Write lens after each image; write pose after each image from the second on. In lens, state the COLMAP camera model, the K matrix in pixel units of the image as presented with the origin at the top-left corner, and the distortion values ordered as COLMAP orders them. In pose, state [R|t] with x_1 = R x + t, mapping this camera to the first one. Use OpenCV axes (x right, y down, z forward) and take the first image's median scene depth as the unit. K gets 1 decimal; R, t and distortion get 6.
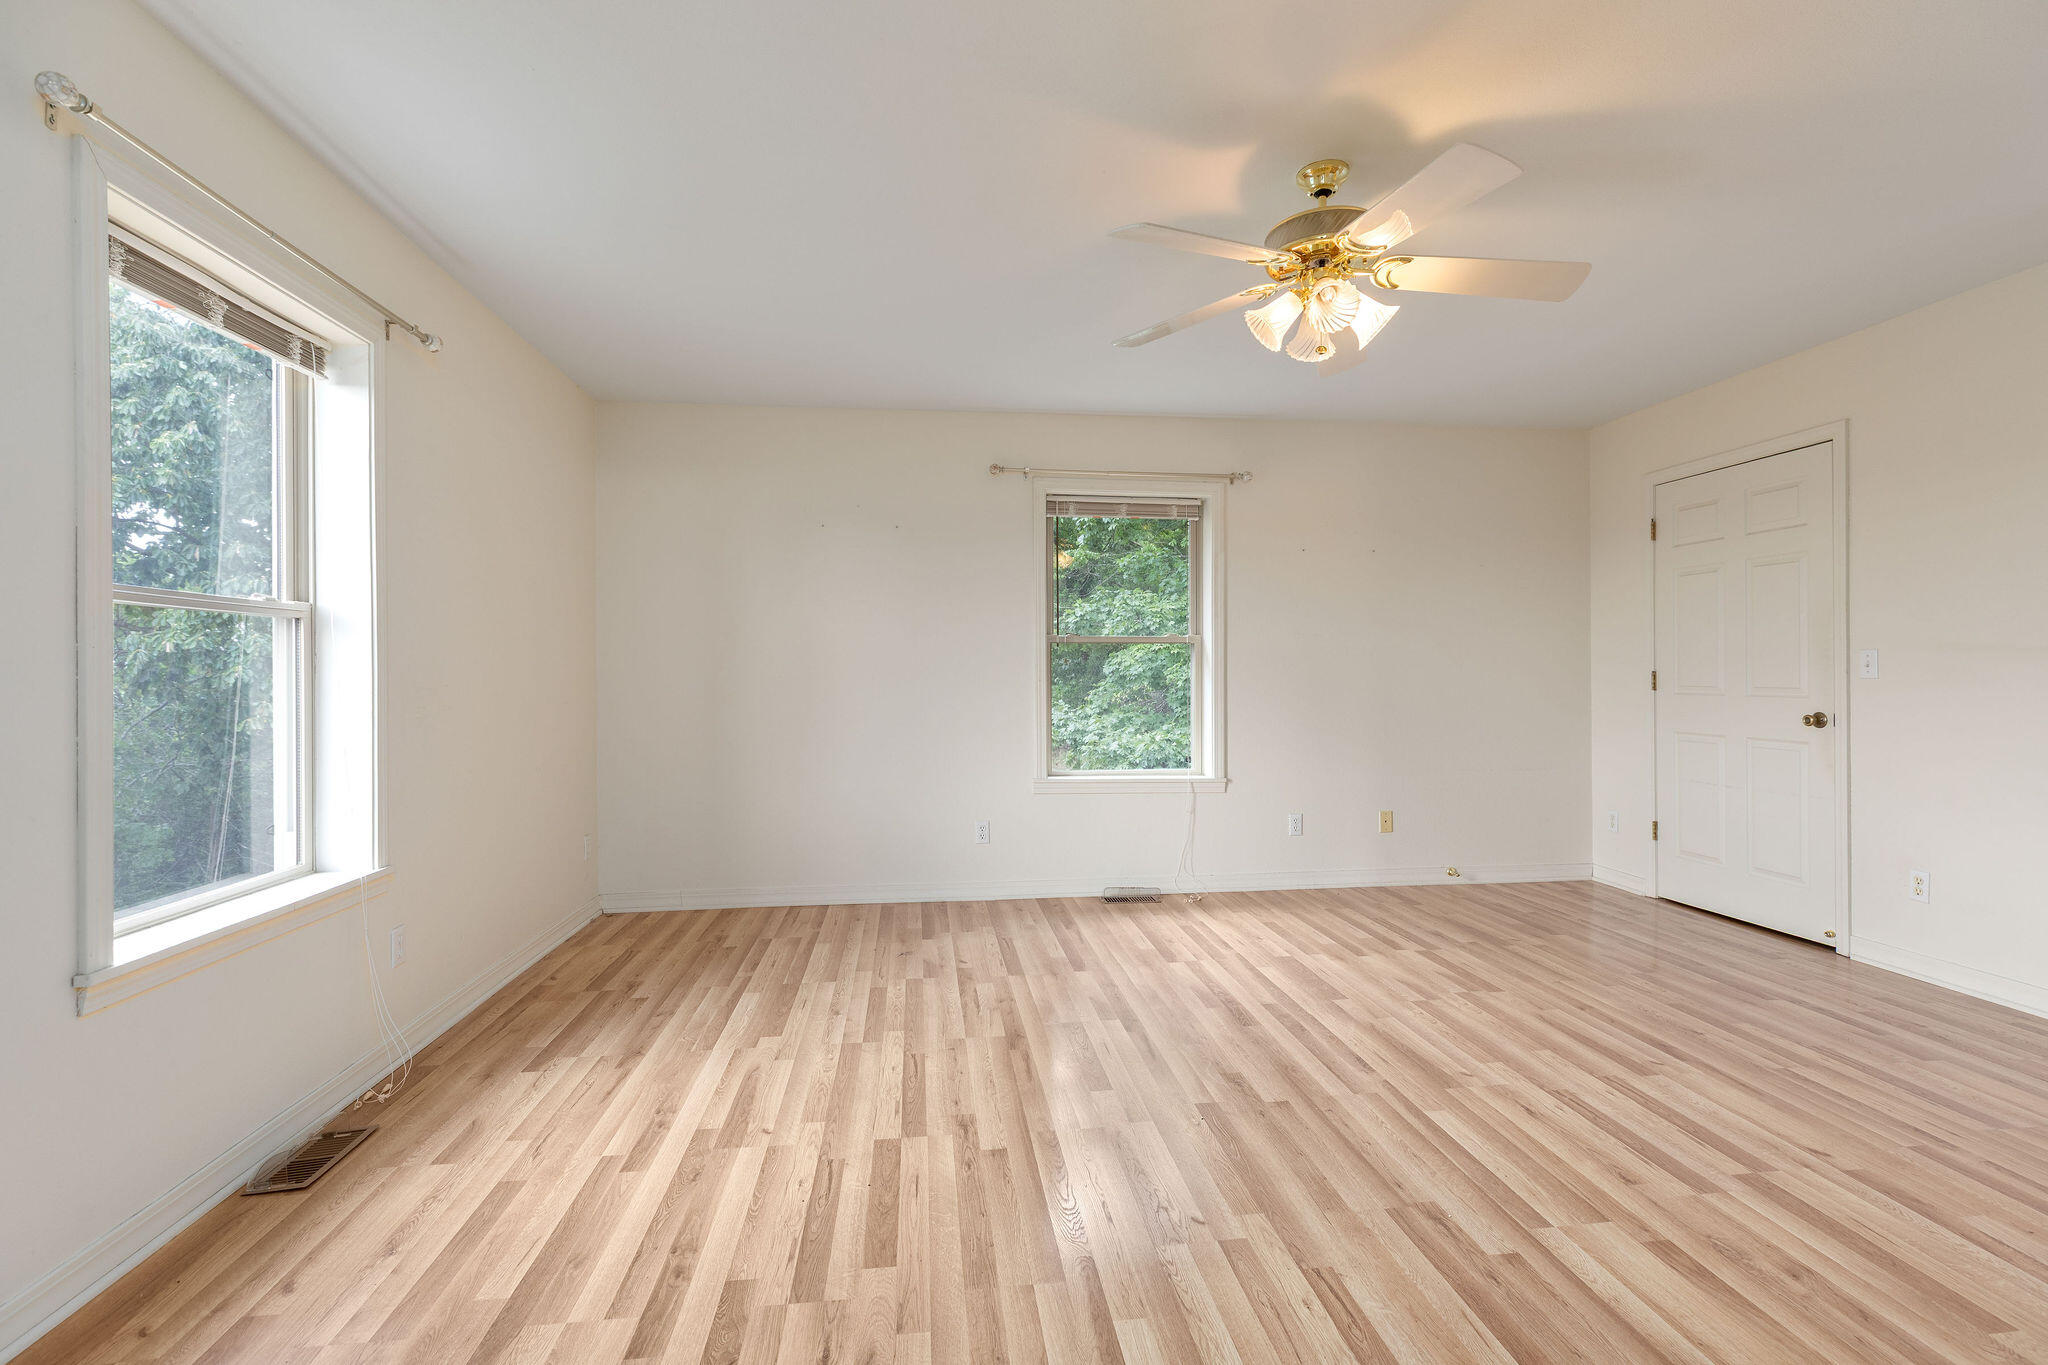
lens RADIAL K [[942.2, 0, 1024.1], [0, 942.2, 677.2], [0, 0, 1]] dist [0.002567, 0.000216]
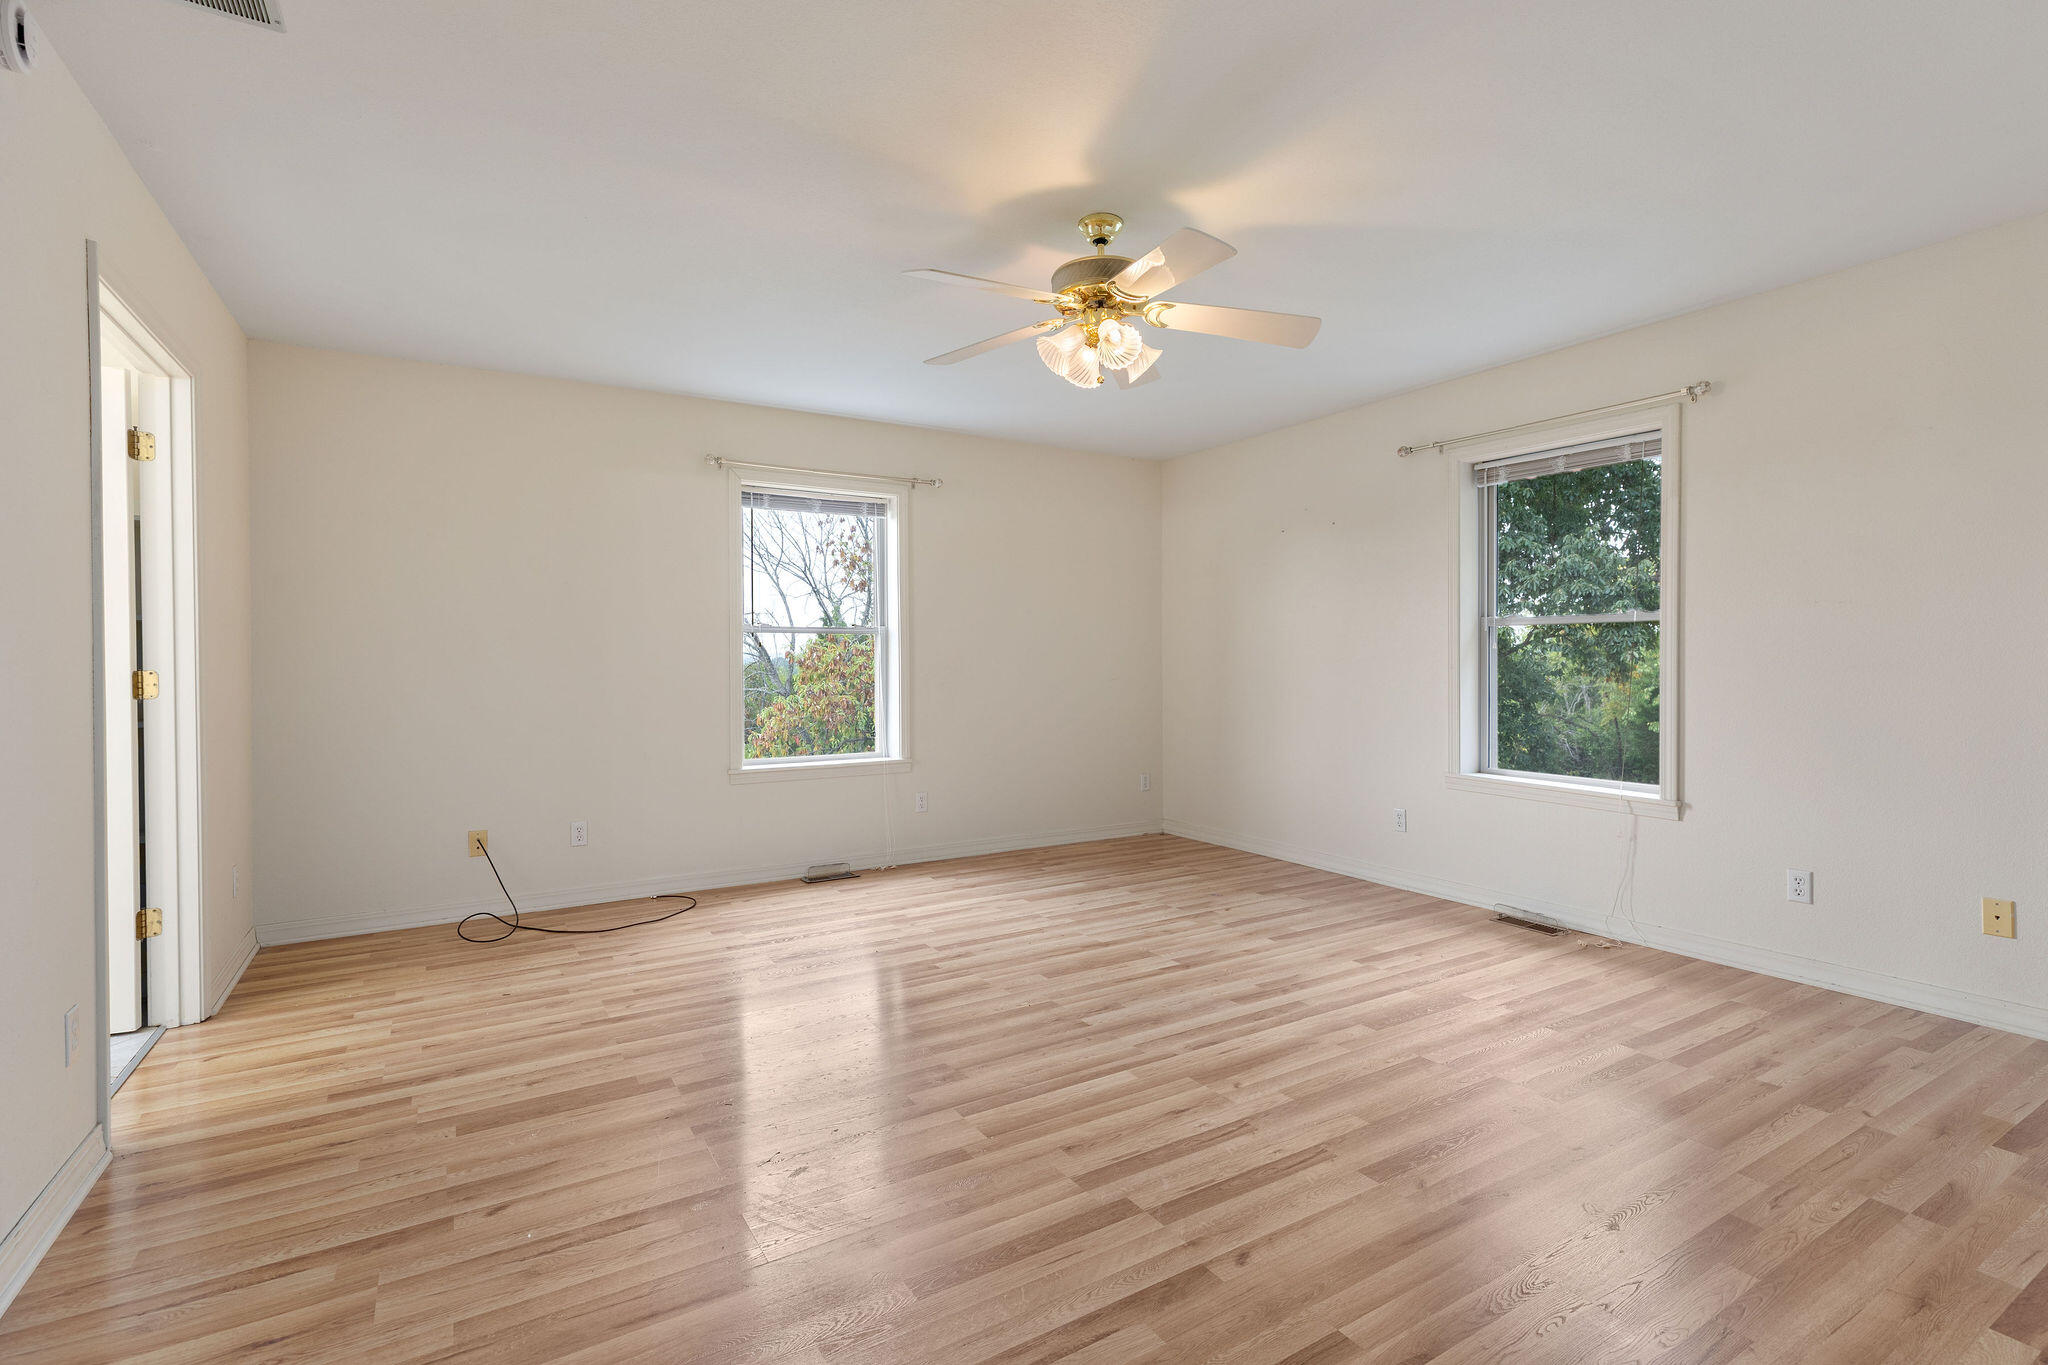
lens RADIAL K [[942.2, 0, 1026.0], [0, 942.2, 674.7], [0, 0, 1]] dist [0.002567, 0.000216]
pose [[0.416768, 0.015138, -0.908887, 1.232133], [0.000802, 0.999855, 0.017021, -0.009933], [0.909012, -0.007823, 0.416695, 0.409910]]
